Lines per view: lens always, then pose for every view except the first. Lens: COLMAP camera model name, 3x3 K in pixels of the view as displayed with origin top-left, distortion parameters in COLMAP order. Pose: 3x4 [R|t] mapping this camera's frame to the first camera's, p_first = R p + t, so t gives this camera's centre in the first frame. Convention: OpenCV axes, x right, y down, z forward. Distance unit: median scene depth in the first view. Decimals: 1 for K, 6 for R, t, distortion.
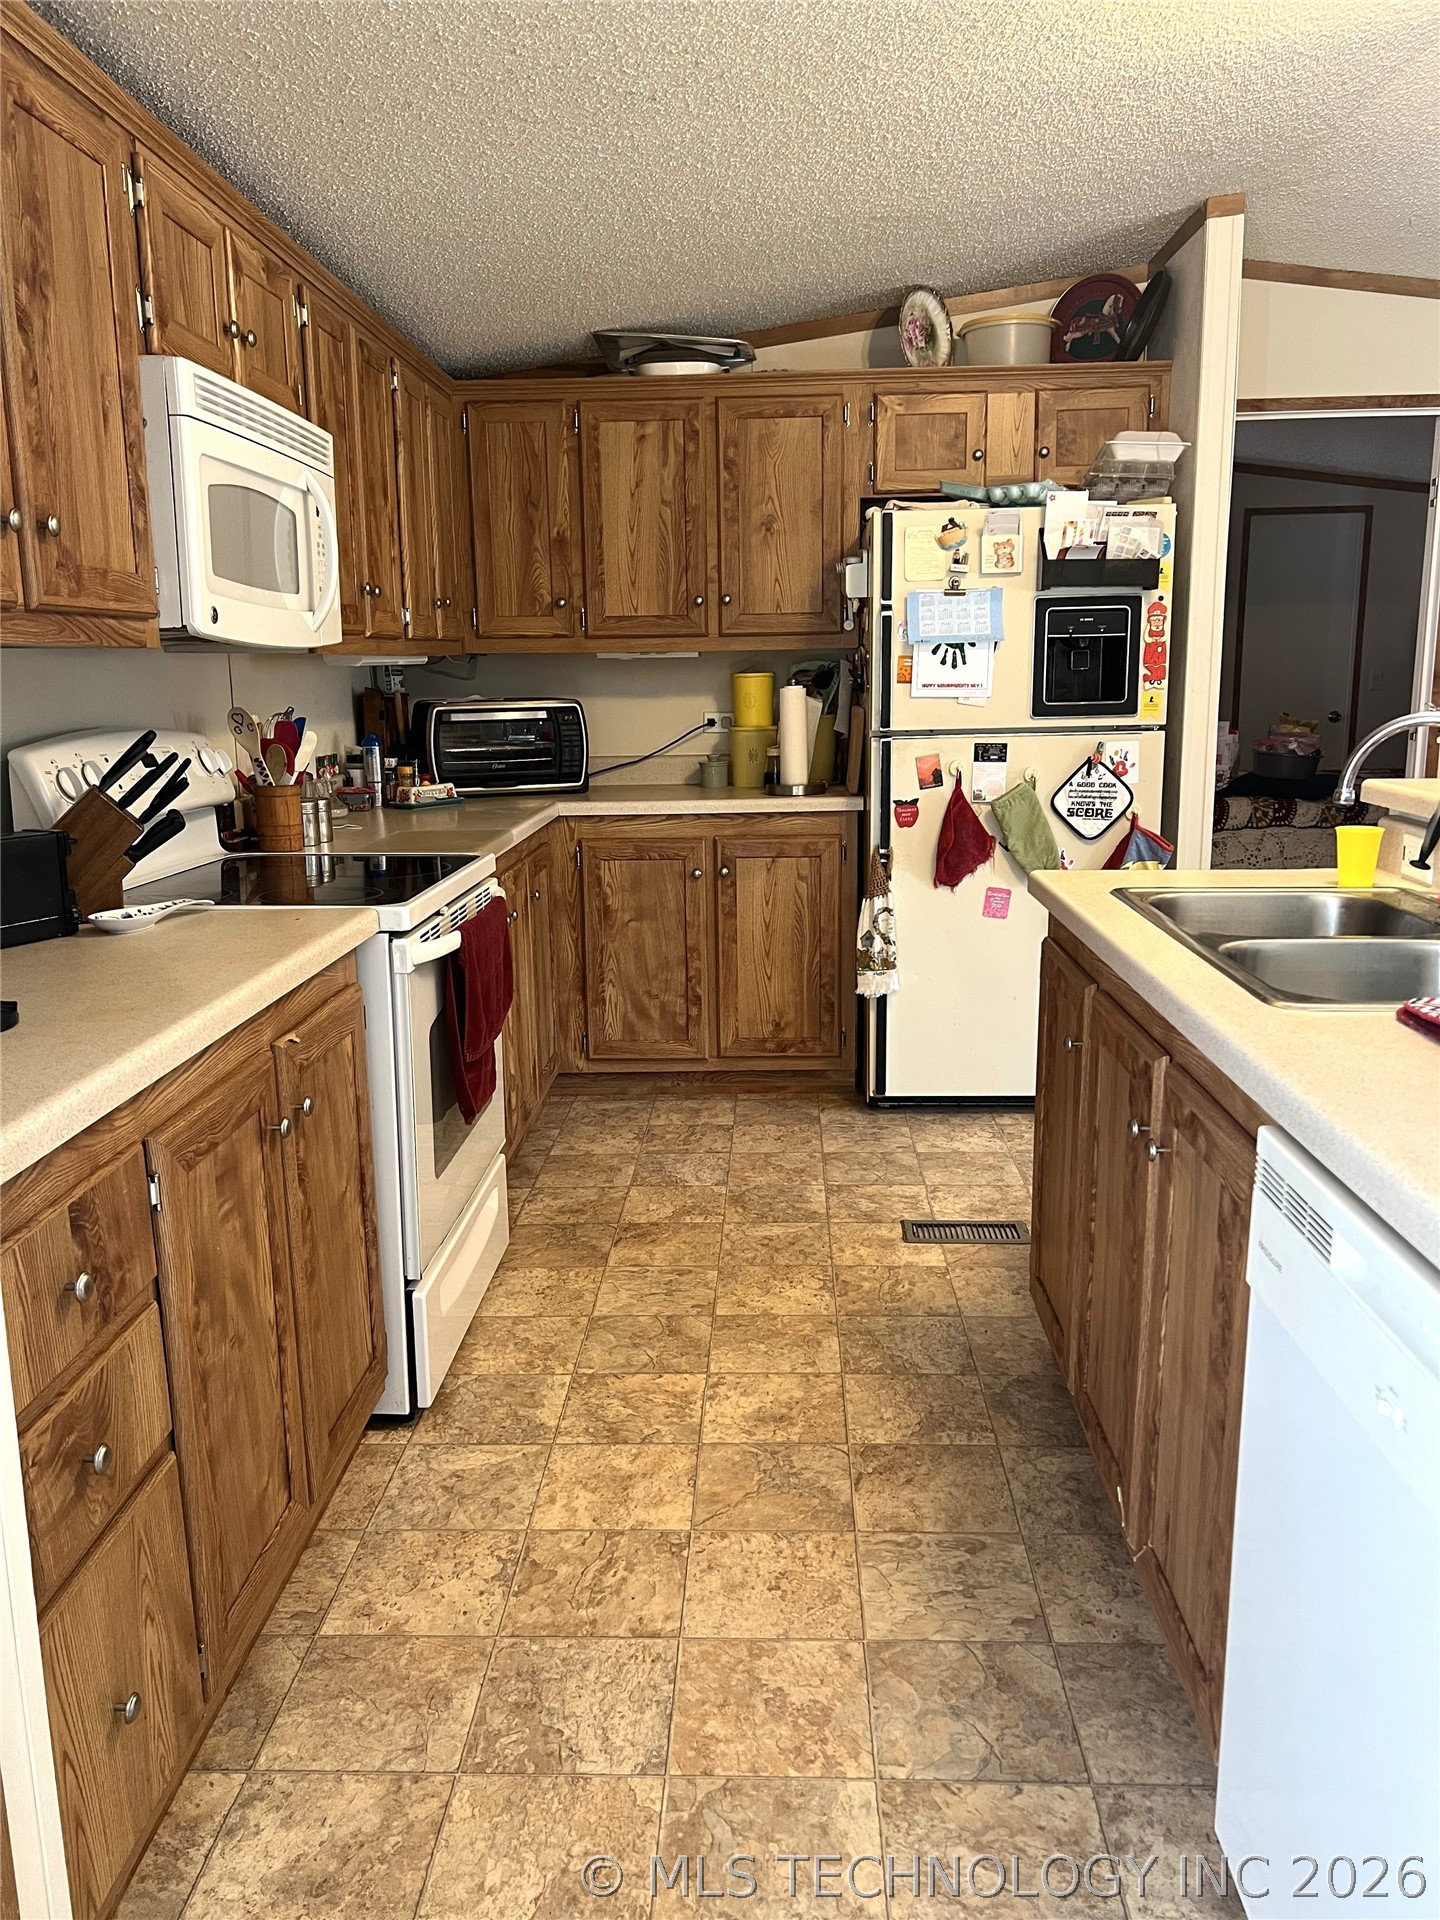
lens RADIAL K [[1442.4, 0, 711.5], [0, 1442.4, 971.2], [0, 0, 1]] dist [0.054697, -0.049488]
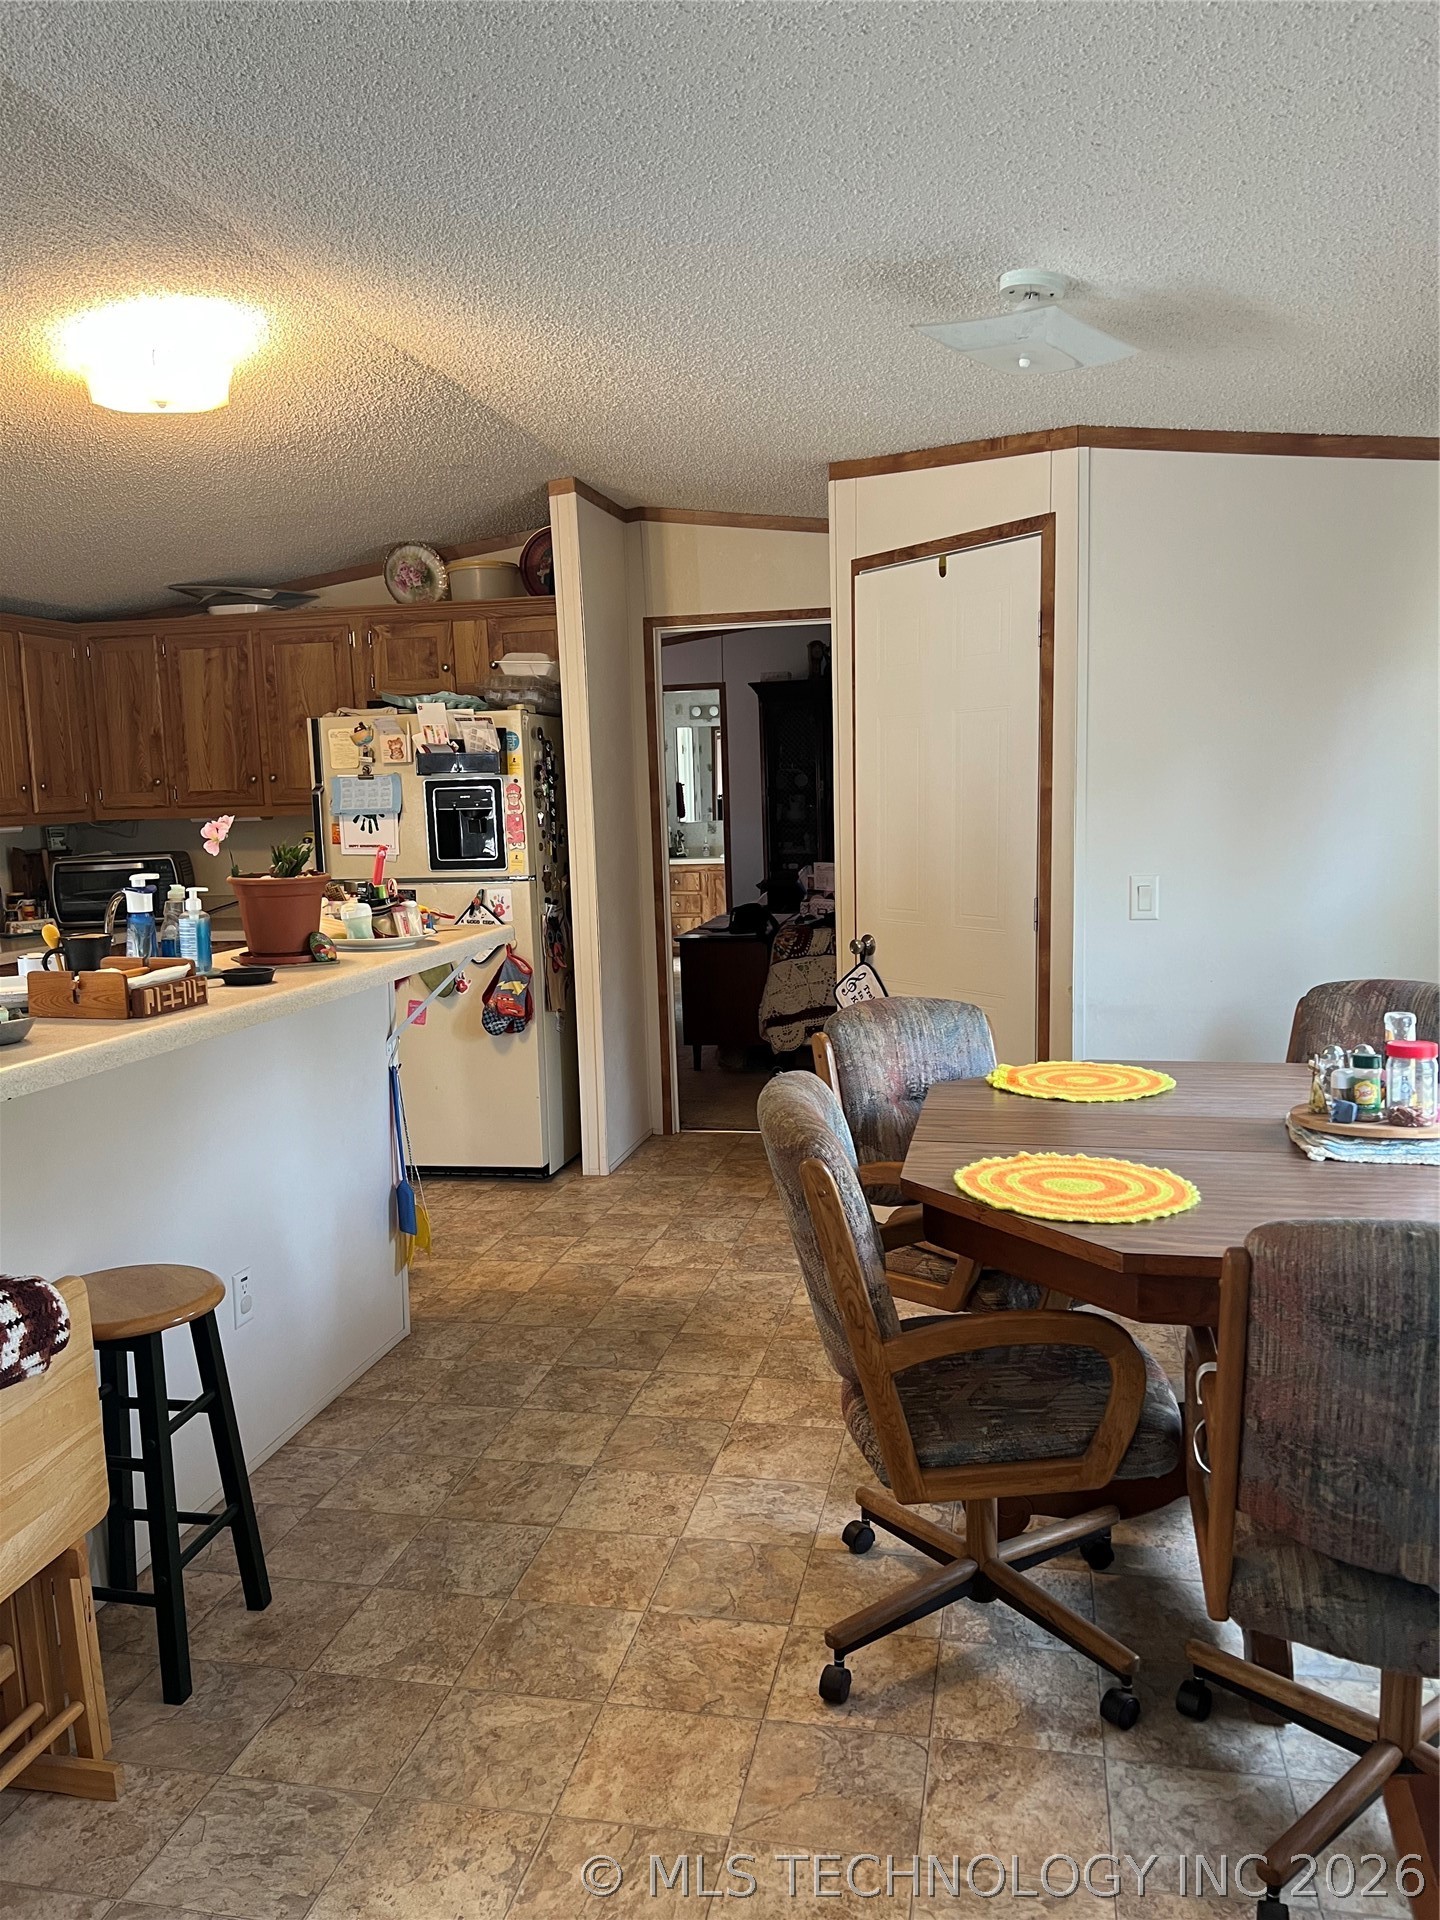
lens RADIAL K [[1442.4, 0, 720.8], [0, 1442.4, 988.6], [0, 0, 1]] dist [0.054697, -0.049488]
pose [[0.986757, 0.006993, -0.162055, 0.660953], [-0.017121, 0.997980, -0.061184, 0.007362], [0.161300, 0.063148, 0.984883, -0.228909]]
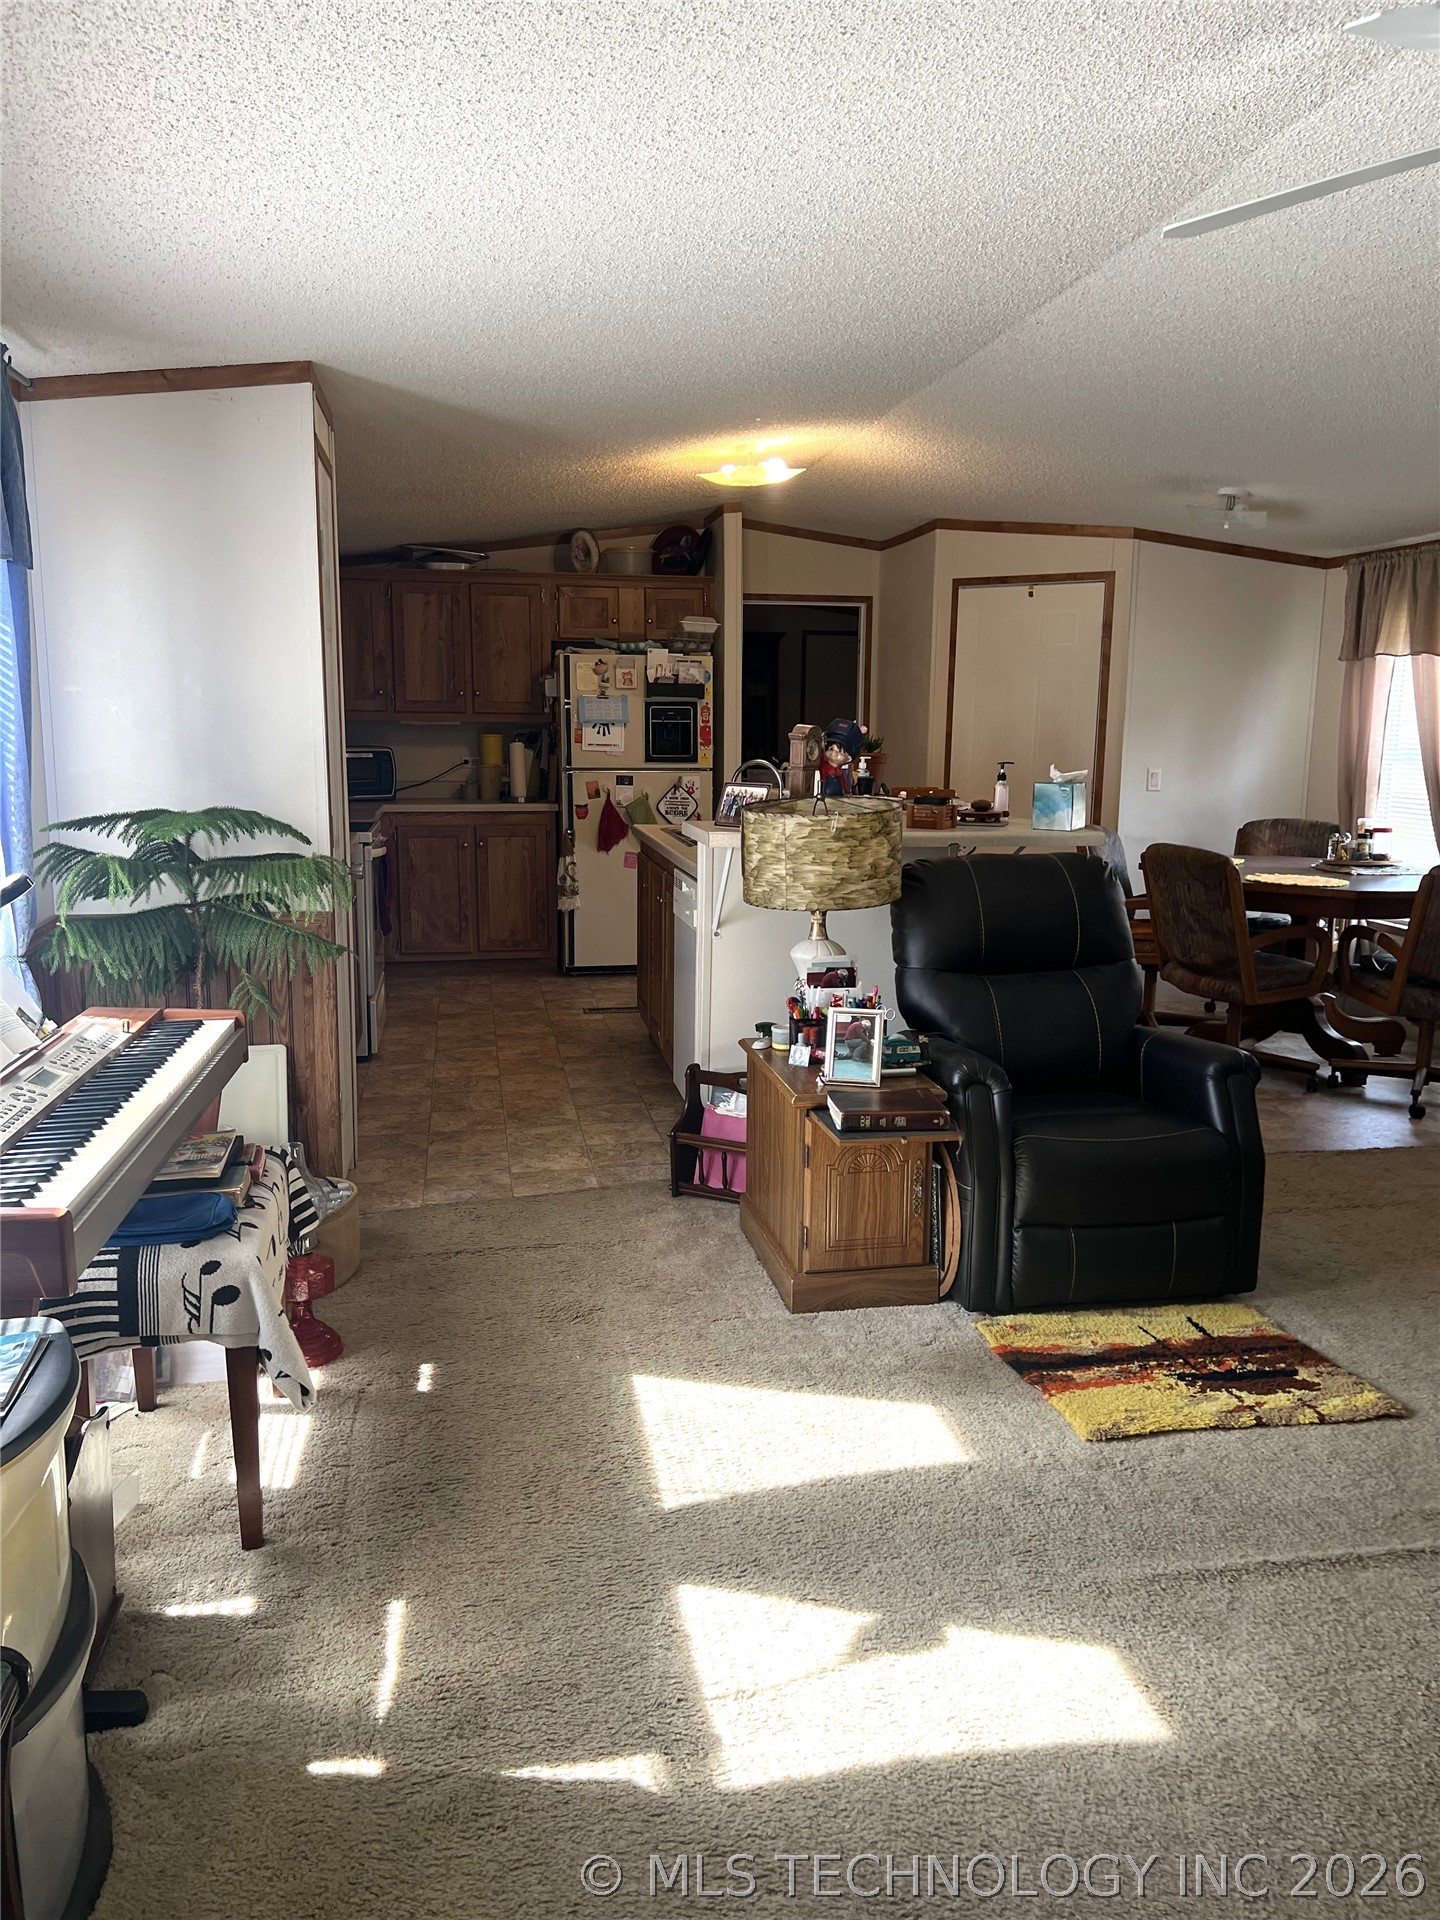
lens RADIAL K [[1442.4, 0, 754.5], [0, 1442.4, 967.1], [0, 0, 1]] dist [0.054697, -0.049488]
pose [[0.969856, -0.018370, 0.242986, -0.103225], [0.027728, 0.998997, -0.035147, 0.159682], [-0.242097, 0.040825, 0.969393, -0.838154]]
